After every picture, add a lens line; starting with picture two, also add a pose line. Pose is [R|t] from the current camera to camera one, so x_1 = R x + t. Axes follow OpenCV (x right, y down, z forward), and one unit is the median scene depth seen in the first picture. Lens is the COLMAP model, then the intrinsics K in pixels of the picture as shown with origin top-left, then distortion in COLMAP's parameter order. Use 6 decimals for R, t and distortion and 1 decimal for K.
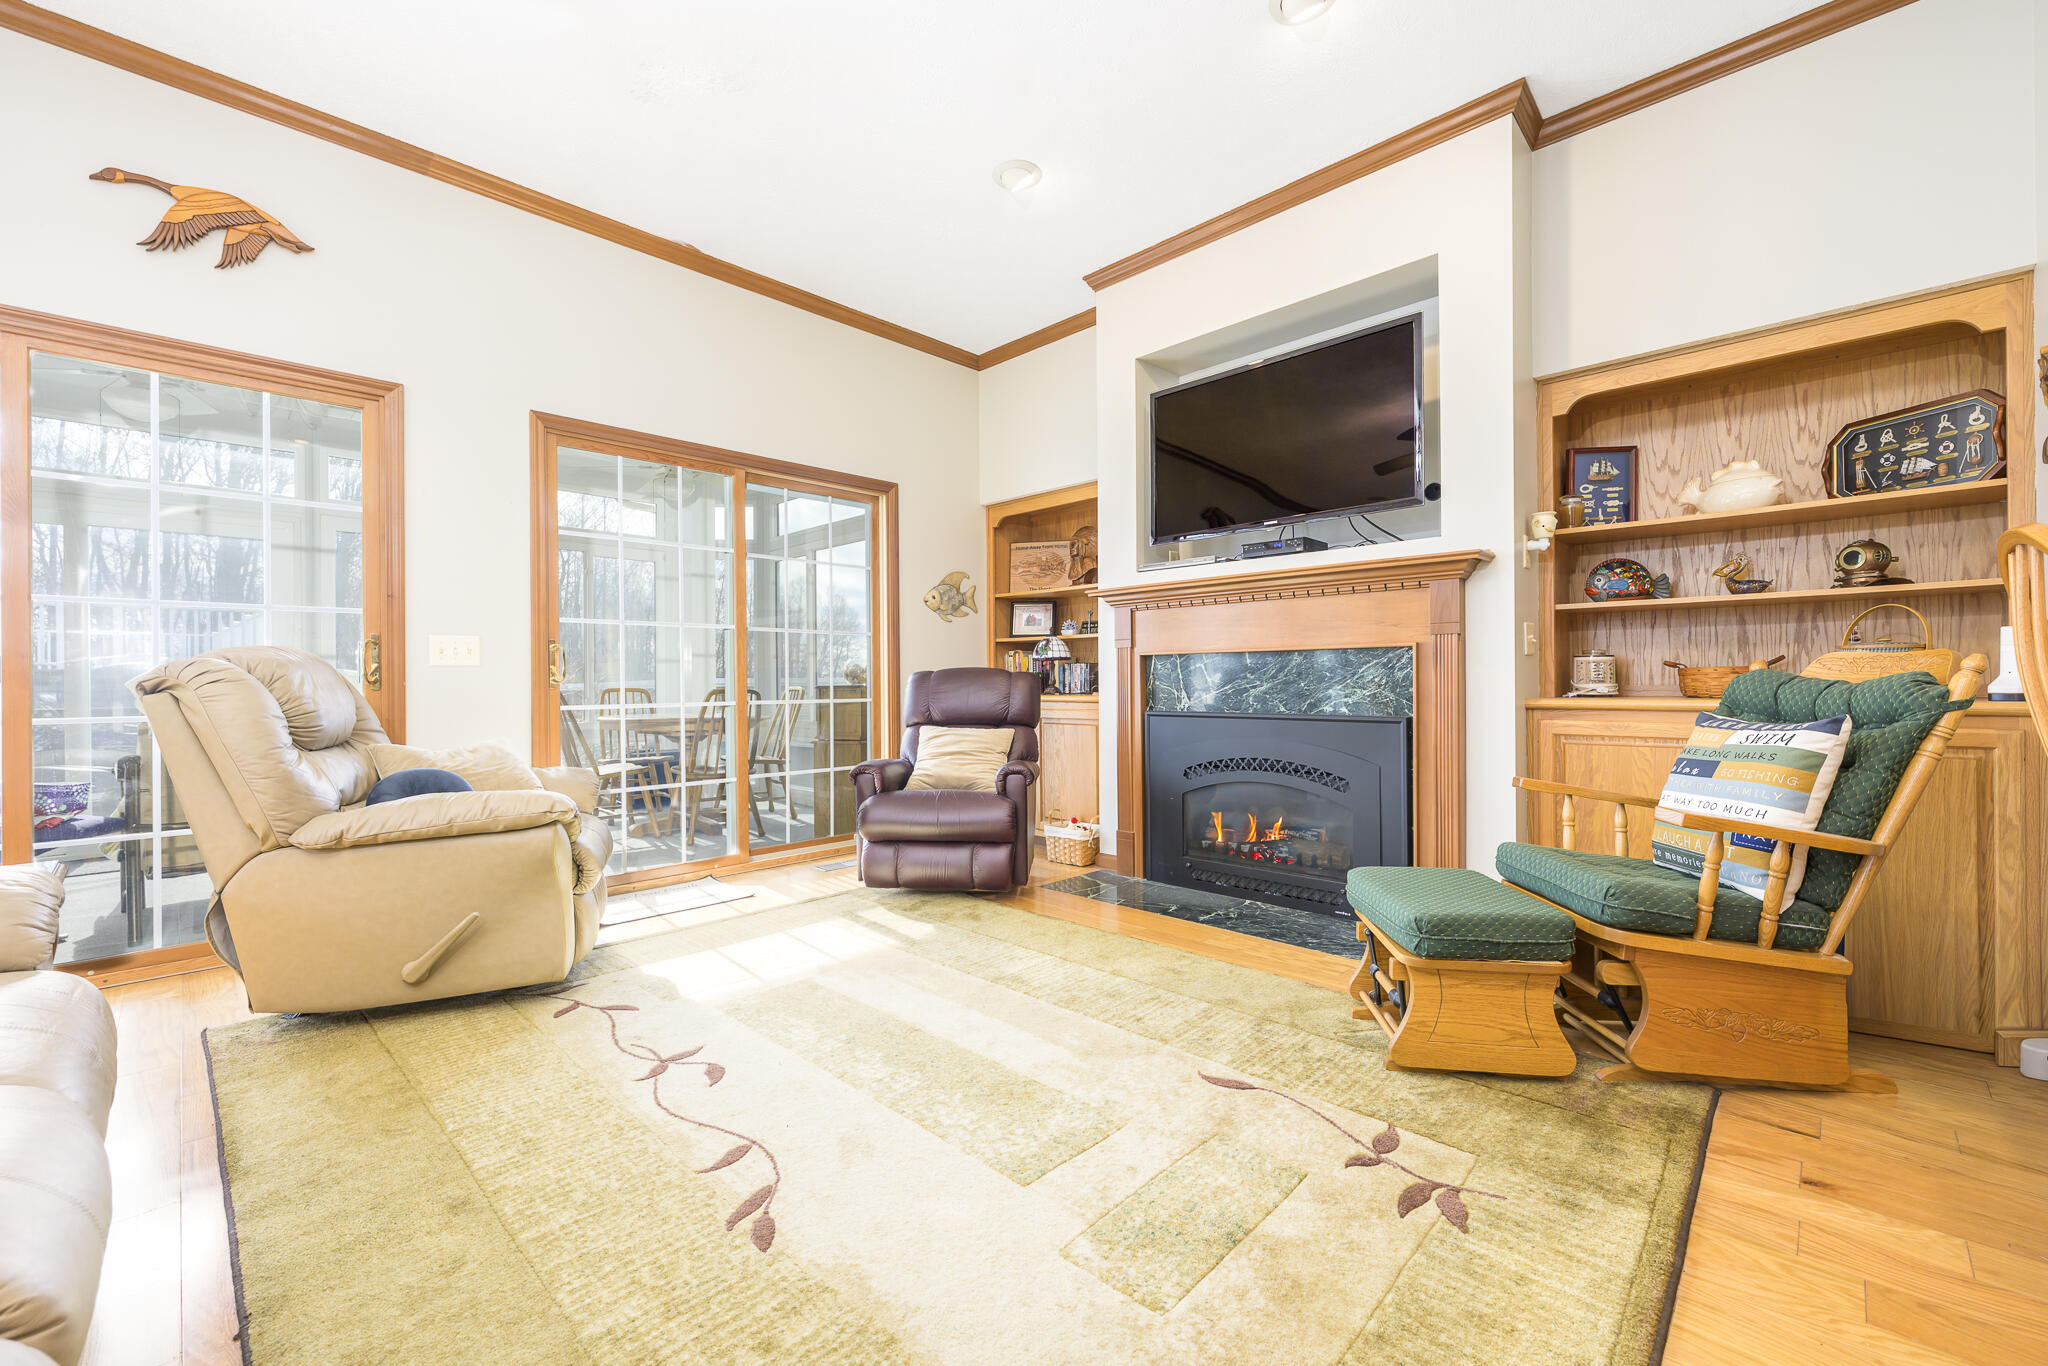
lens RADIAL K [[834.7, 0, 992.2], [0, 834.7, 678.1], [0, 0, 1]] dist [-0.006102, 0.000314]
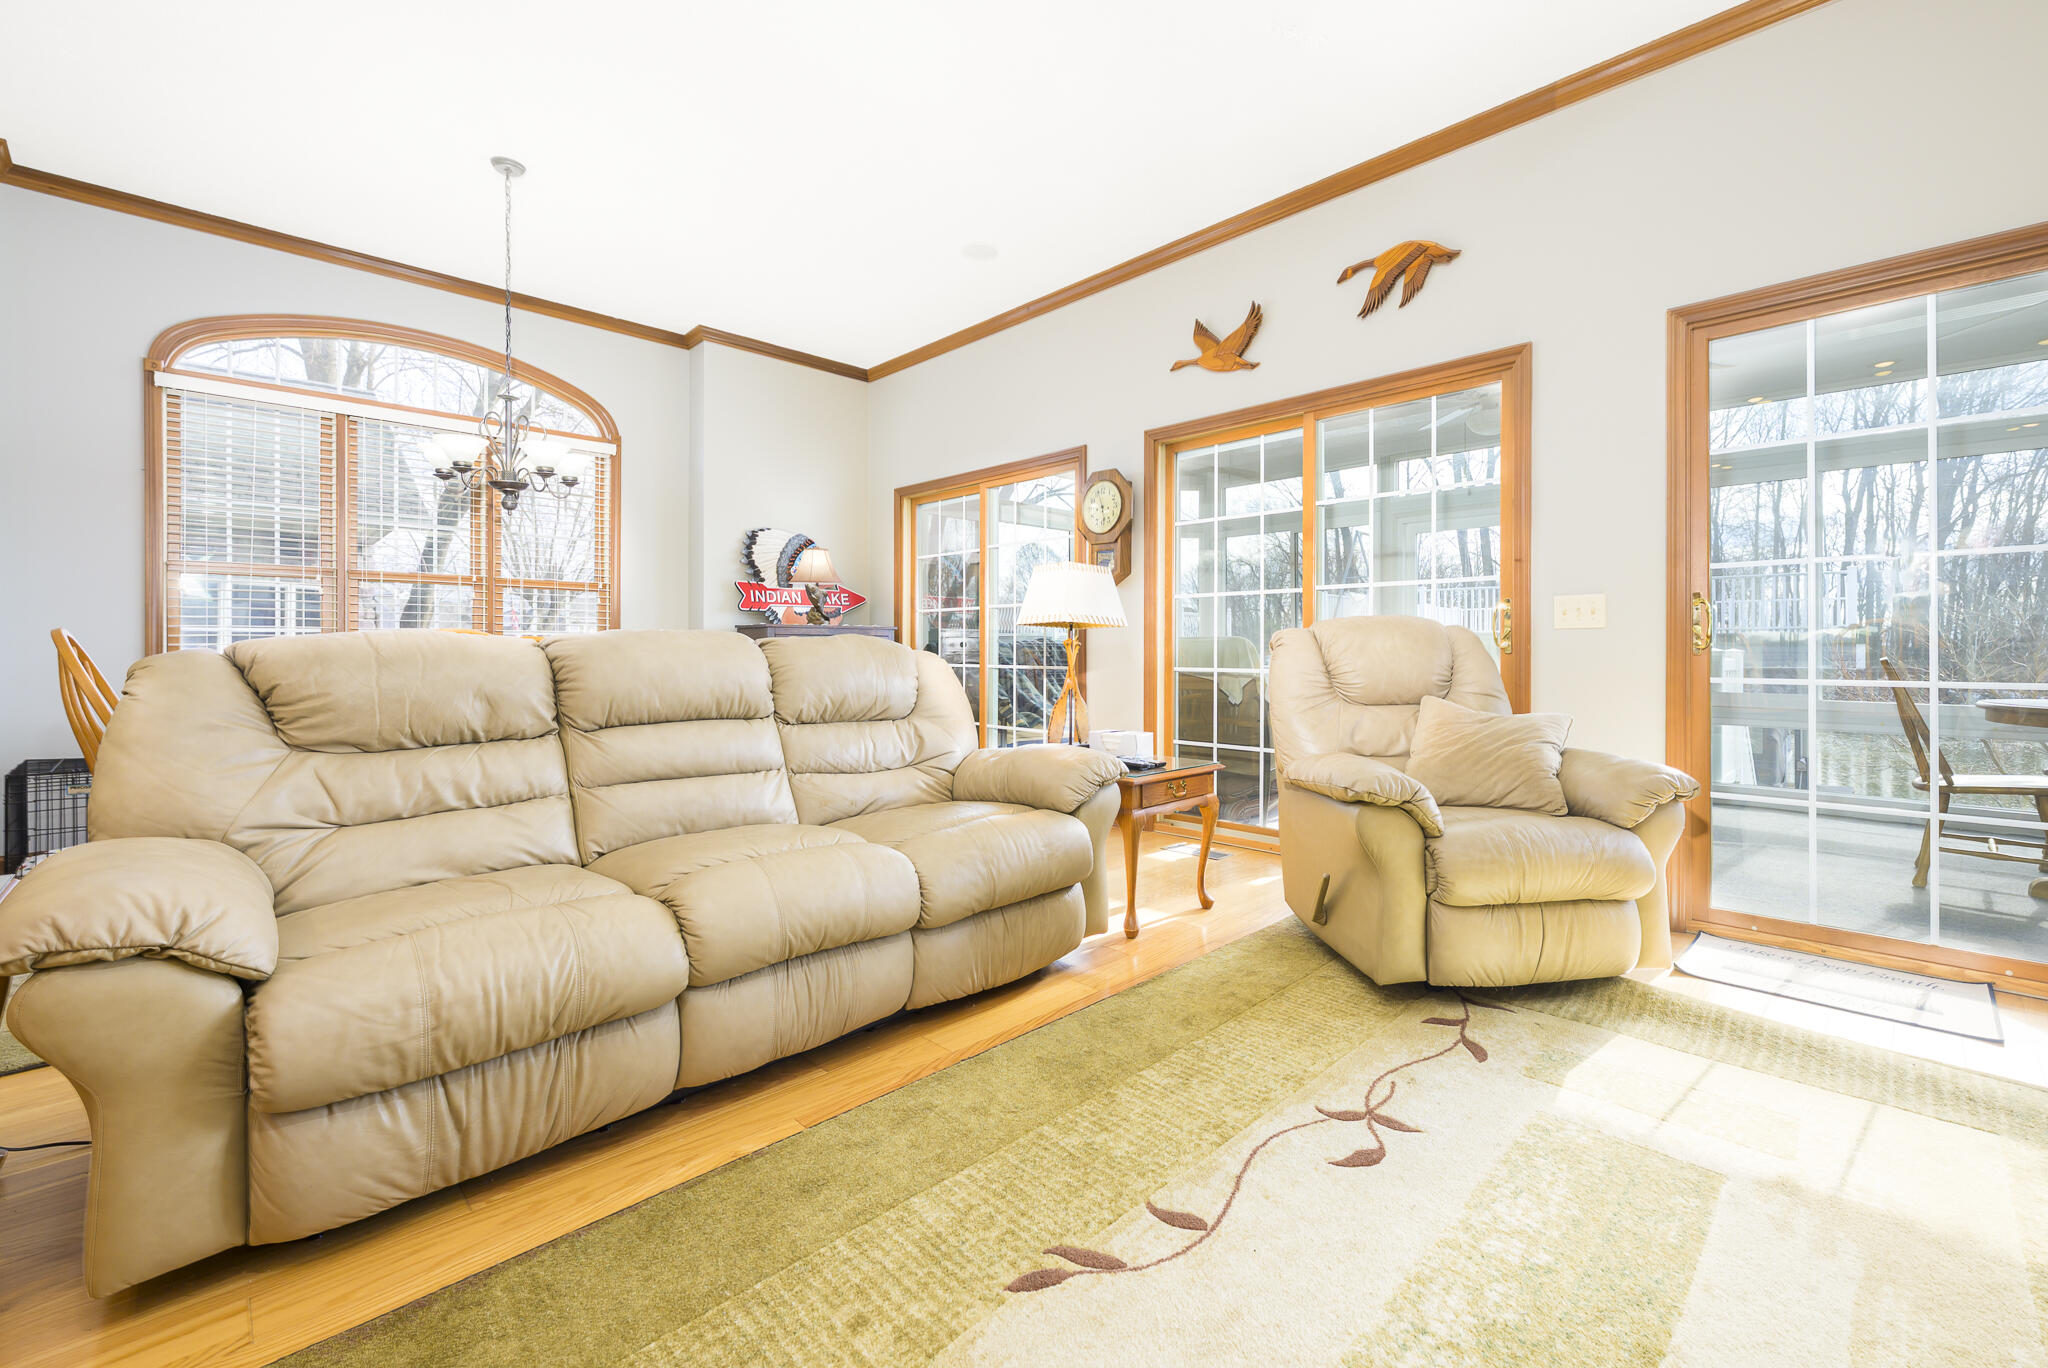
lens RADIAL K [[834.7, 0, 1090.9], [0, 834.7, 655.7], [0, 0, 1]] dist [-0.006102, 0.000314]
pose [[0.042840, 0.013835, -0.998986, 0.320645], [0.003992, 0.999894, 0.014019, -0.000056], [0.999074, -0.004589, 0.042781, 0.555647]]
